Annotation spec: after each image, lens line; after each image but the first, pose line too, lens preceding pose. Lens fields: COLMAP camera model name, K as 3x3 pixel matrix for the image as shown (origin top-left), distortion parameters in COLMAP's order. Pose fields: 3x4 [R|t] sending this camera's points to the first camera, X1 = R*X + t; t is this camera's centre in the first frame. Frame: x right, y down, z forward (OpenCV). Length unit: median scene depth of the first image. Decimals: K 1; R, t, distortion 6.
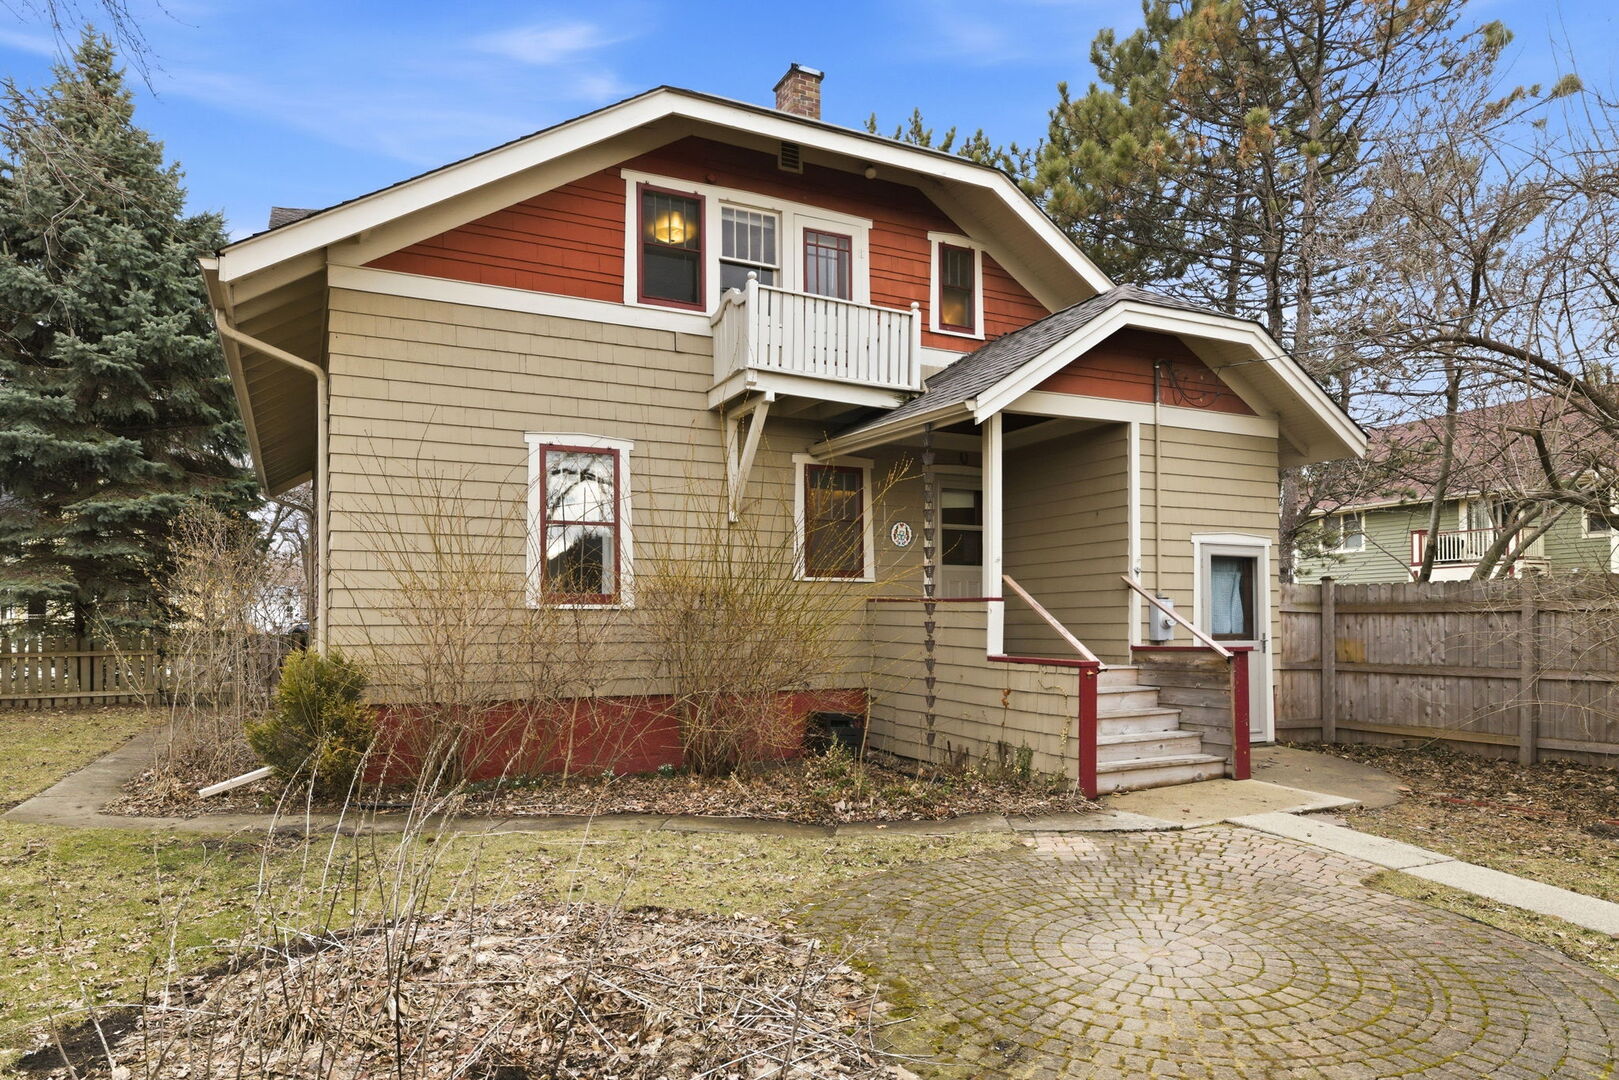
lens RADIAL K [[986.7, 0, 811.2], [0, 986.7, 620.8], [0, 0, 1]] dist [-0.001971, 0.002231]
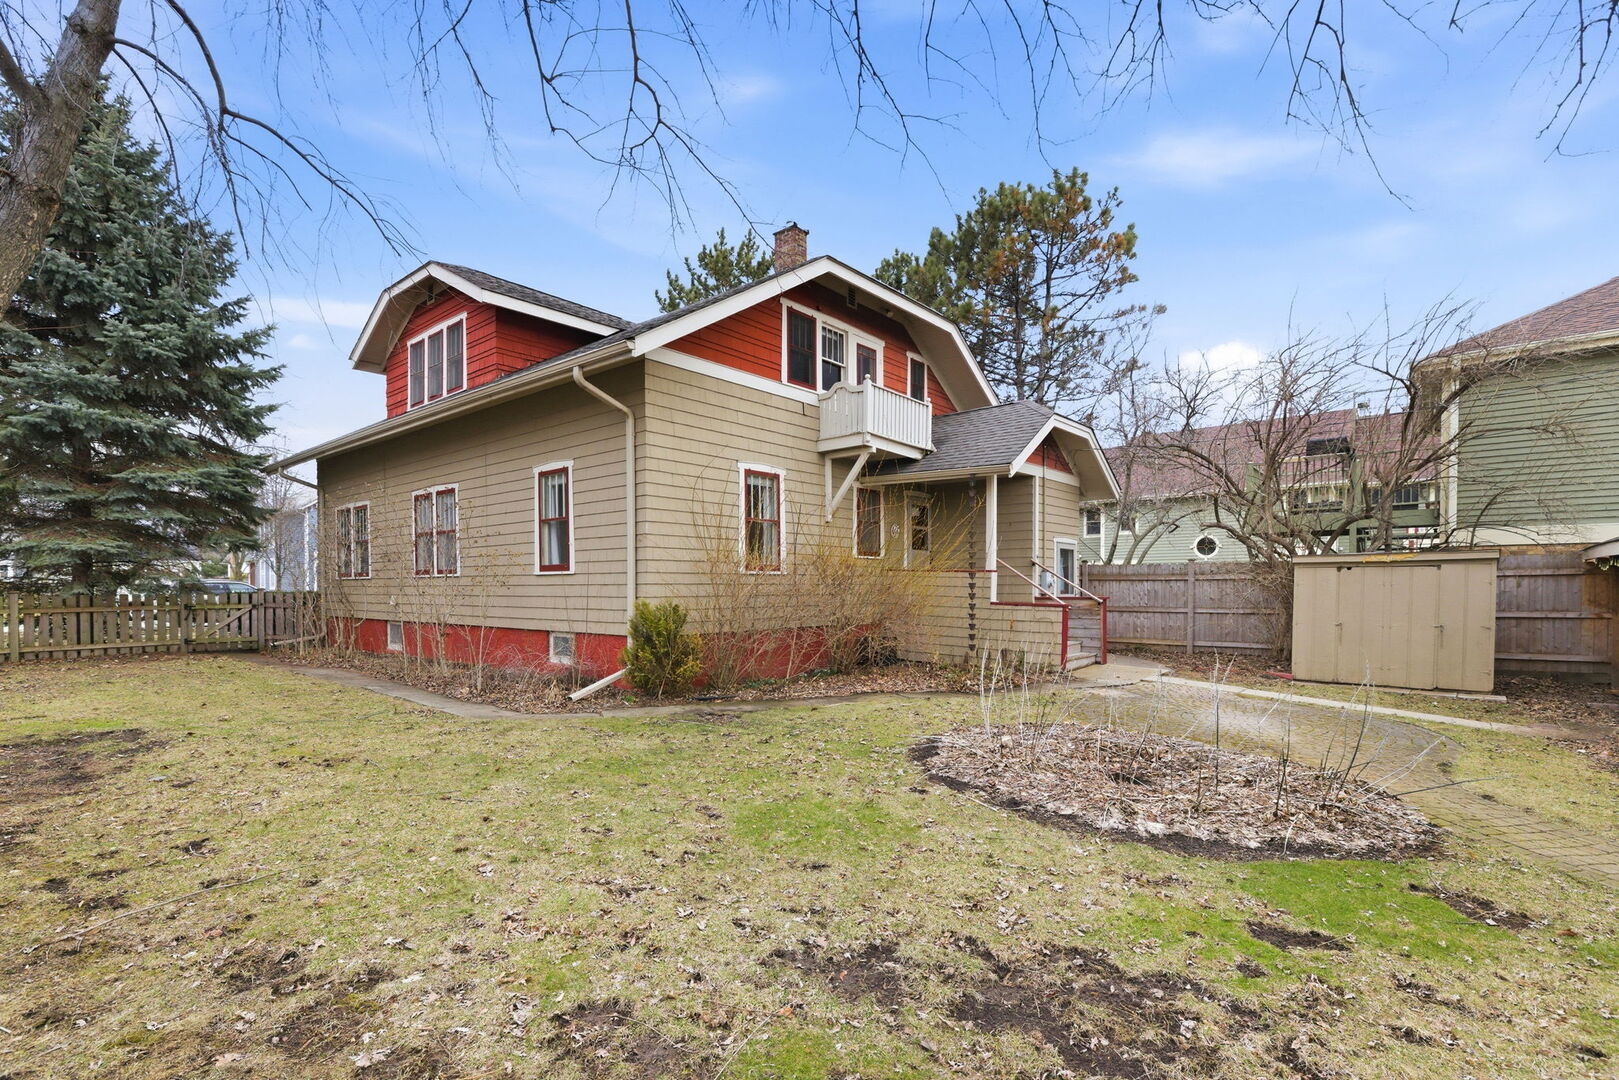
lens RADIAL K [[734.8, 0, 811.3], [0, 734.8, 600.6], [0, 0, 1]] dist [0.000569, -0.000186]
pose [[0.922518, -0.004836, 0.385923, -0.603169], [-0.004500, 0.999719, 0.023286, 0.001912], [-0.385928, -0.023219, 0.922237, -0.117639]]
